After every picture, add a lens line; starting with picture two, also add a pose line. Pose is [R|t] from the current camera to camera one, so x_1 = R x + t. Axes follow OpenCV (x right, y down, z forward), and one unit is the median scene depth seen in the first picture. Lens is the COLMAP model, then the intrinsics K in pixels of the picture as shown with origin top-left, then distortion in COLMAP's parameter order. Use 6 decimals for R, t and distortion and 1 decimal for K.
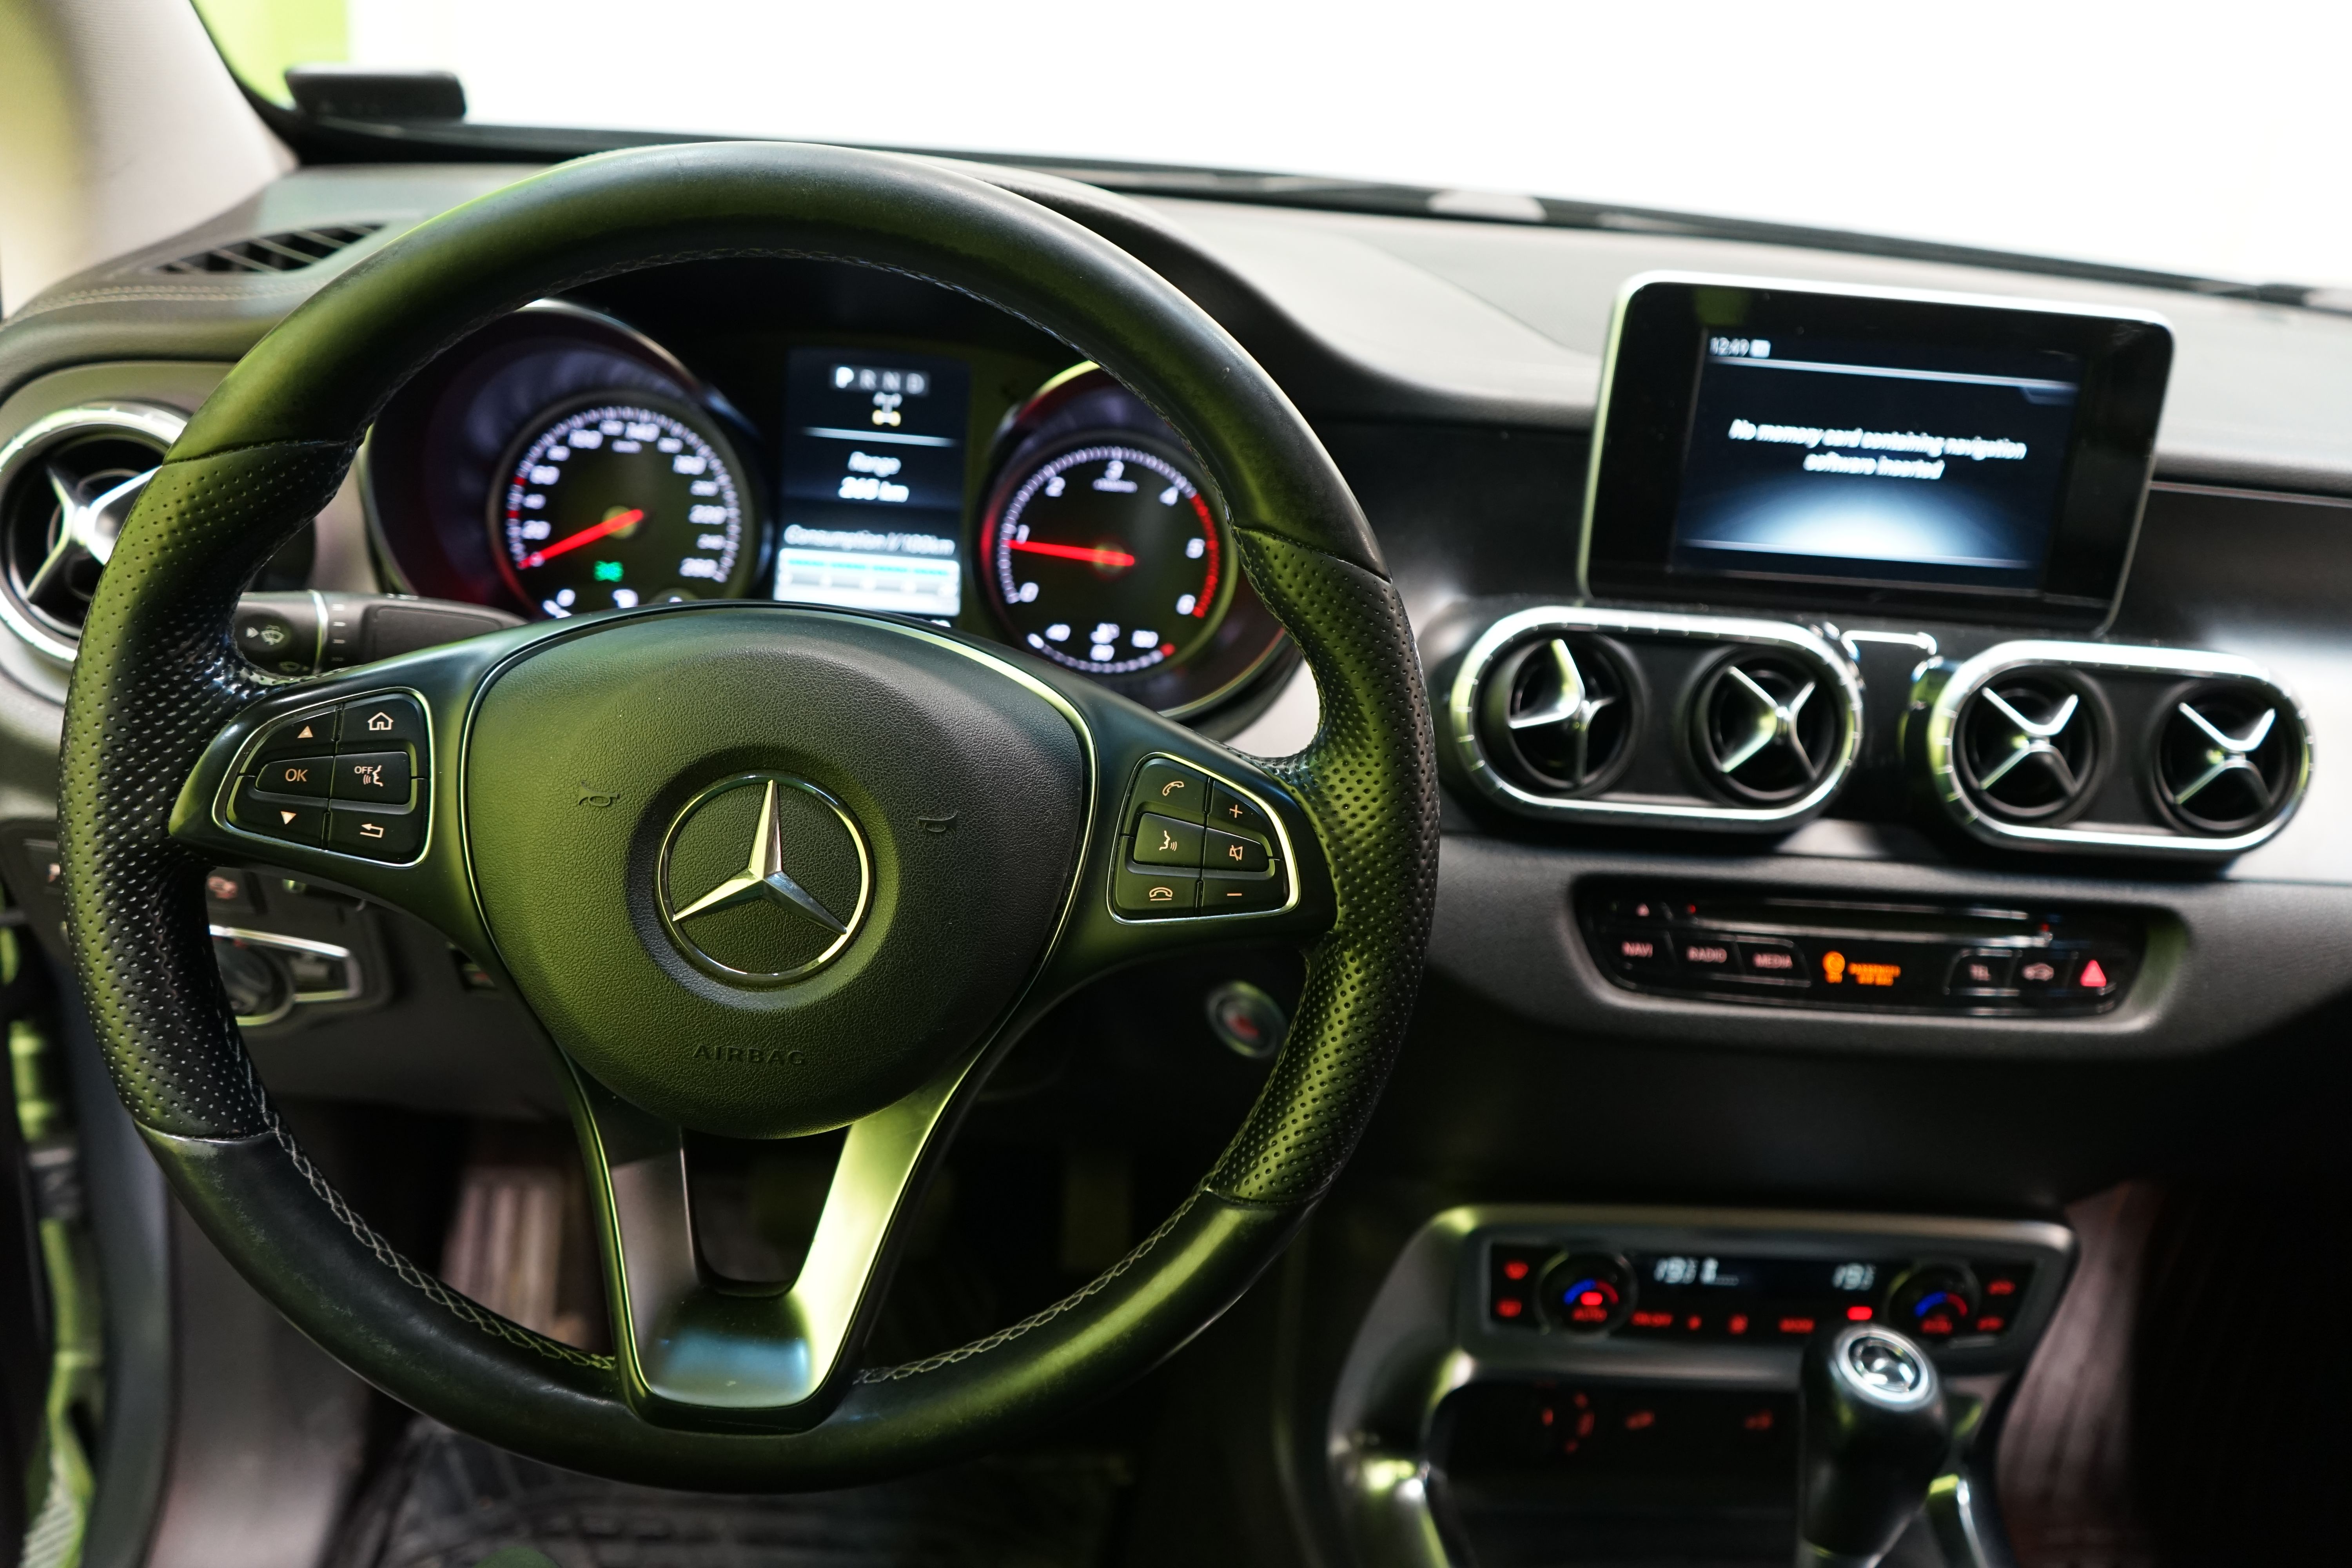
lens RADIAL K [[1909.0, 0, 1177.2], [0, 1909.0, 828.7], [0, 0, 1]] dist [-0.011640, -0.004746]
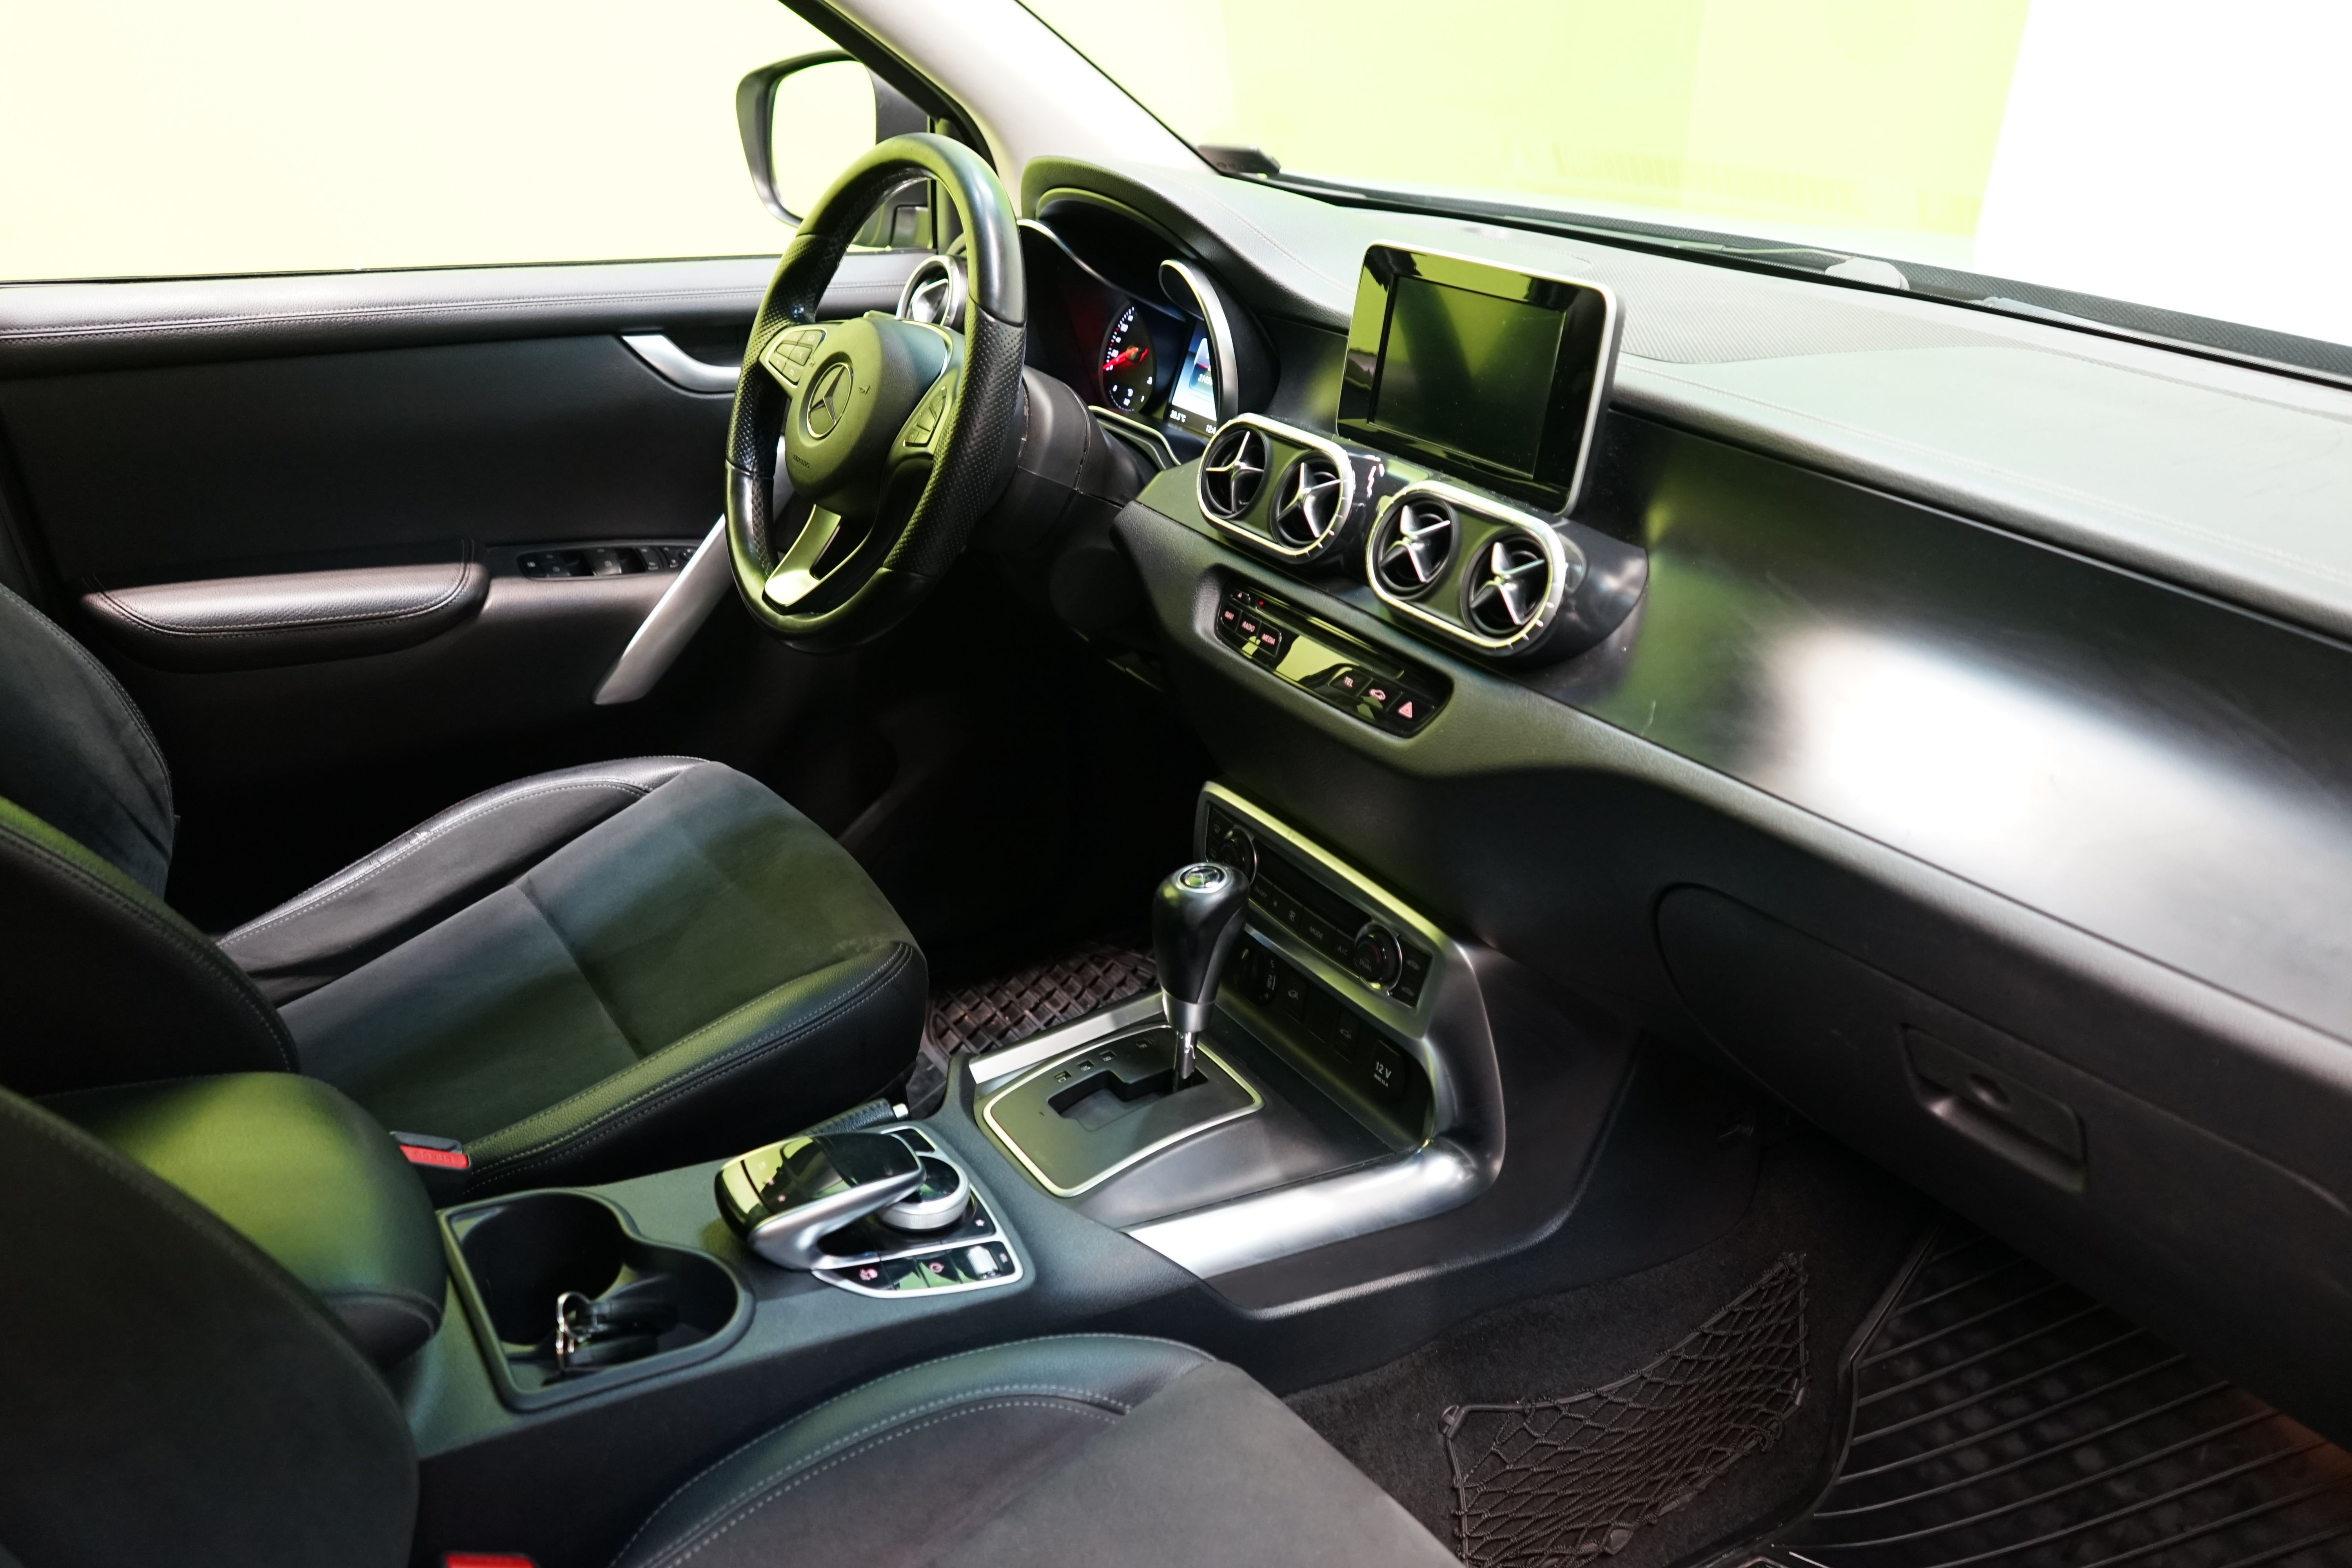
lens RADIAL K [[1812.3, 0, 1176.0], [0, 1812.3, 784.0], [0, 0, 1]] dist [-0.002966, -0.000773]
pose [[0.490041, 0.286914, -0.823129, 1.435701], [-0.377546, 0.920975, 0.096252, 0.057262], [0.785697, 0.263602, 0.559638, 0.080762]]
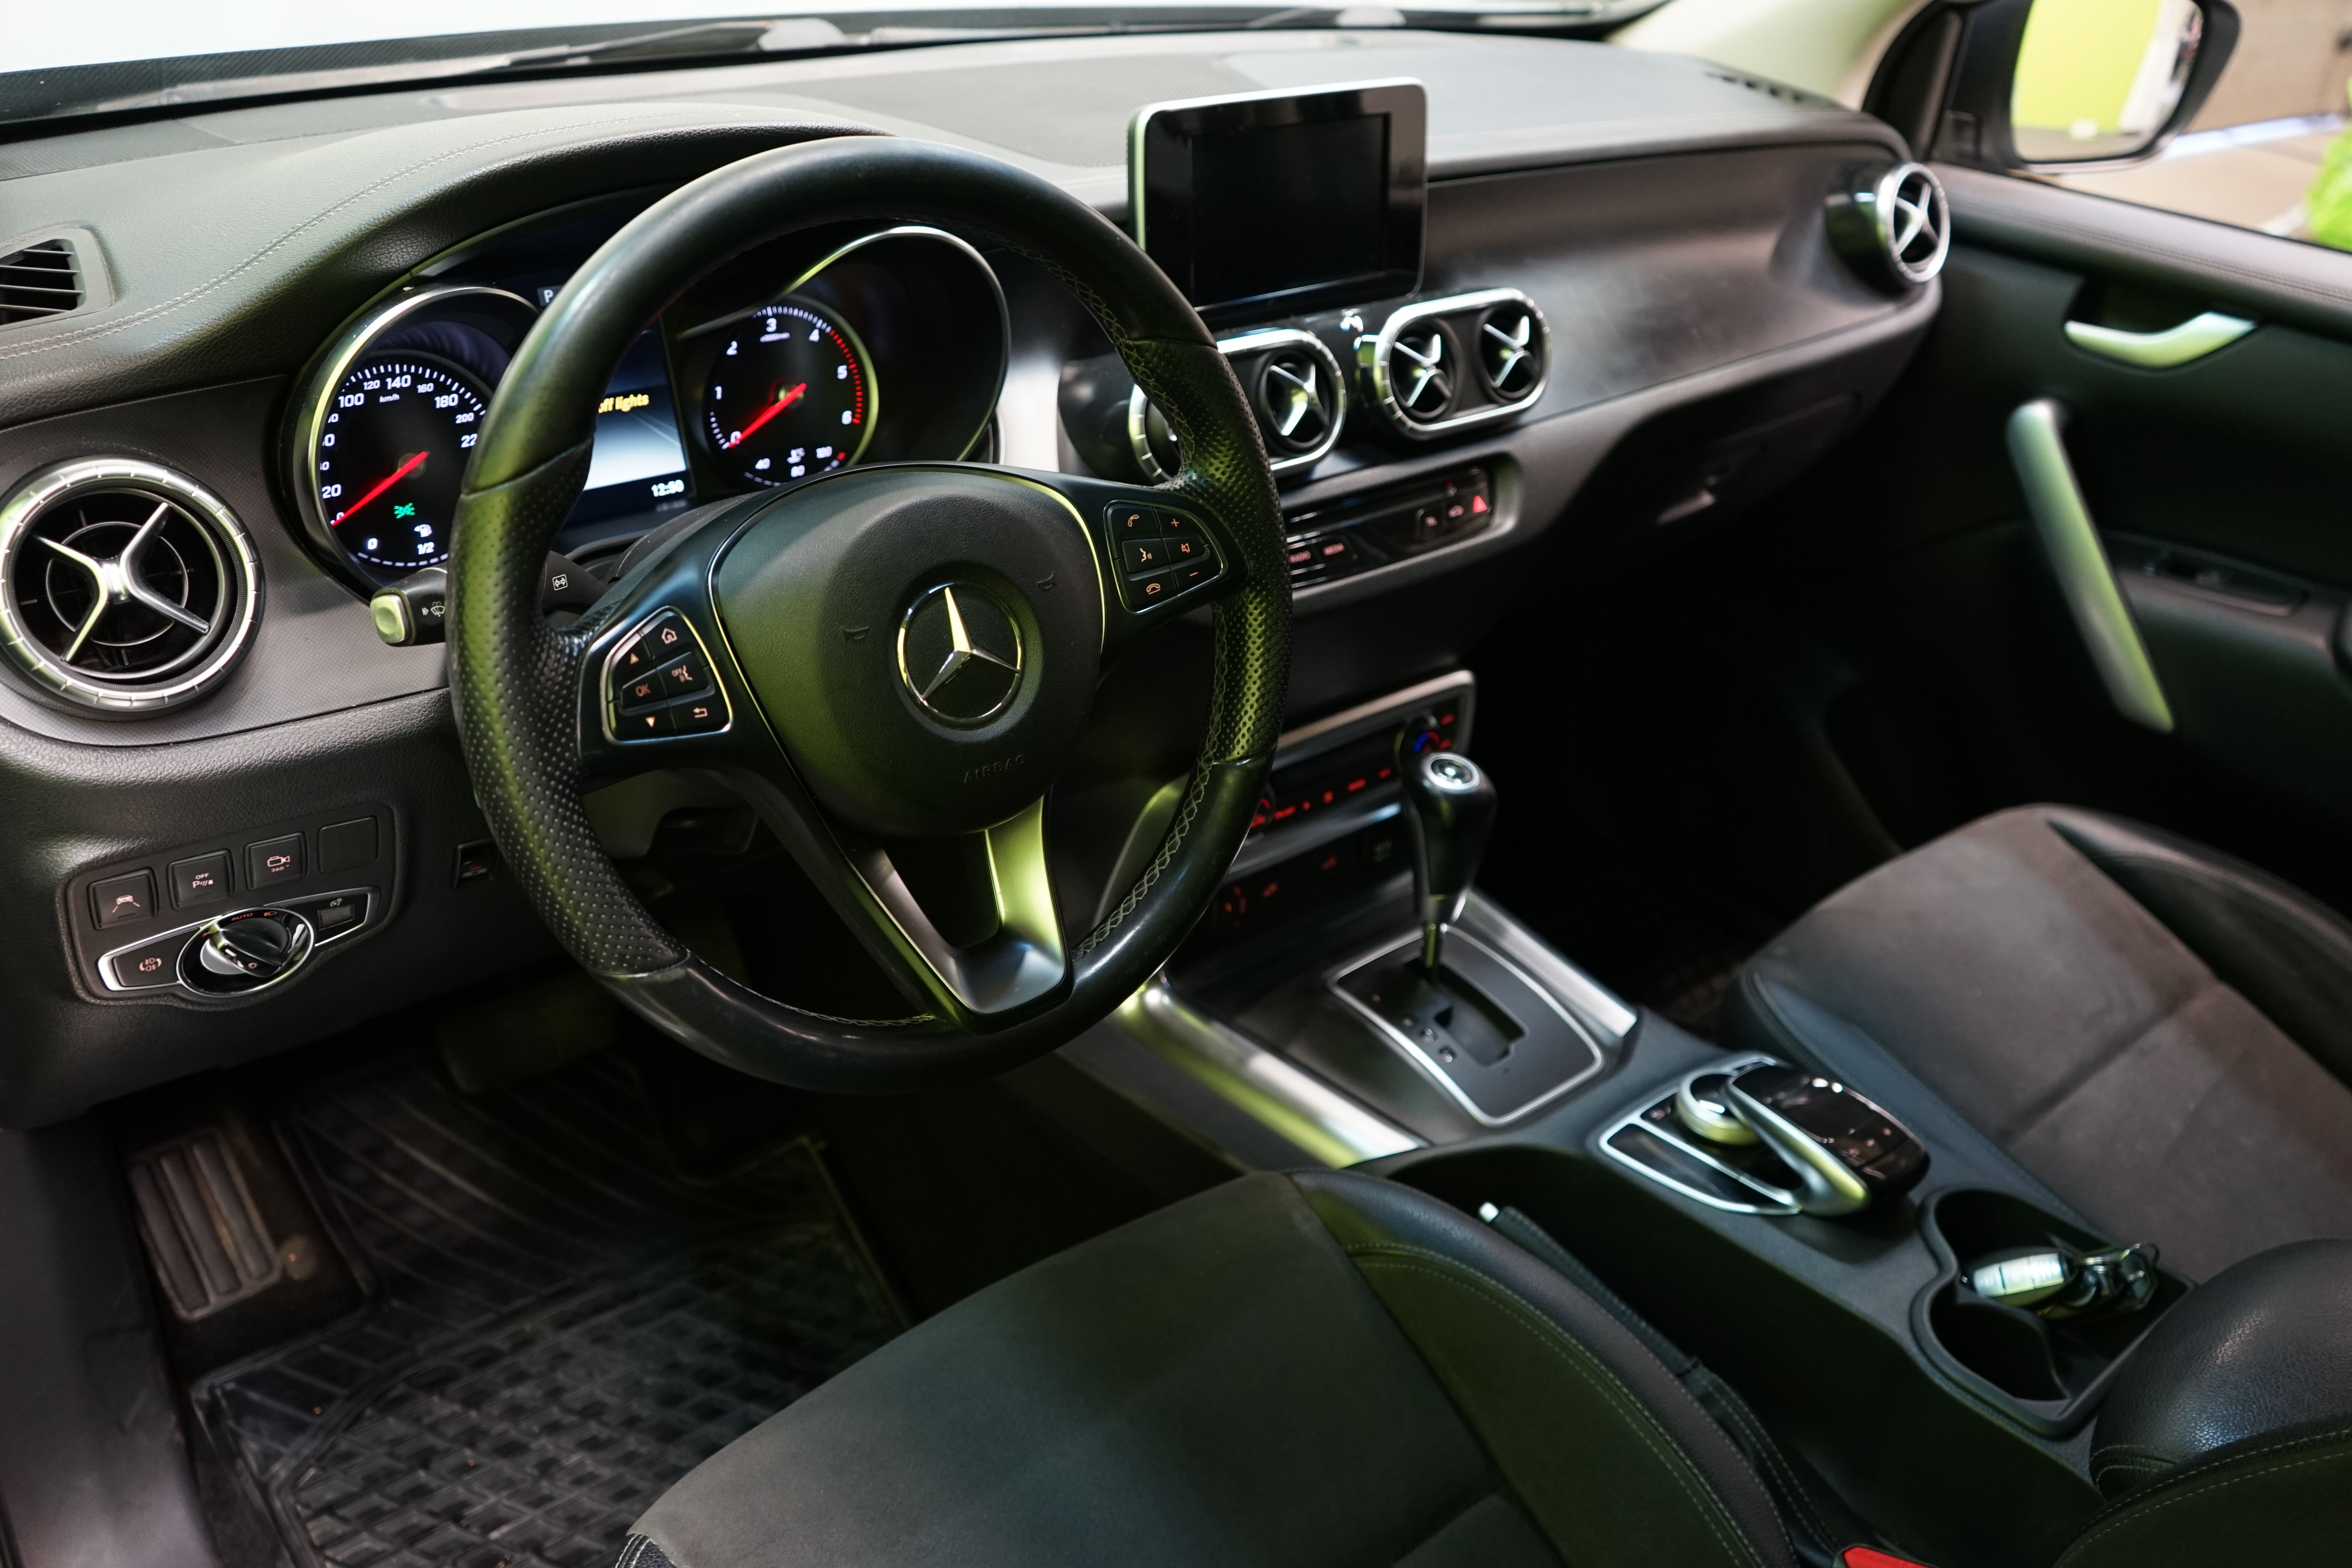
lens RADIAL K [[1909.0, 0, 1177.2], [0, 1909.0, 828.7], [0, 0, 1]] dist [-0.011640, -0.004746]
pose [[0.796302, -0.347742, 0.494954, -0.564470], [0.270010, 0.936539, 0.223584, -0.088179], [-0.541293, -0.044398, 0.839661, -0.209828]]
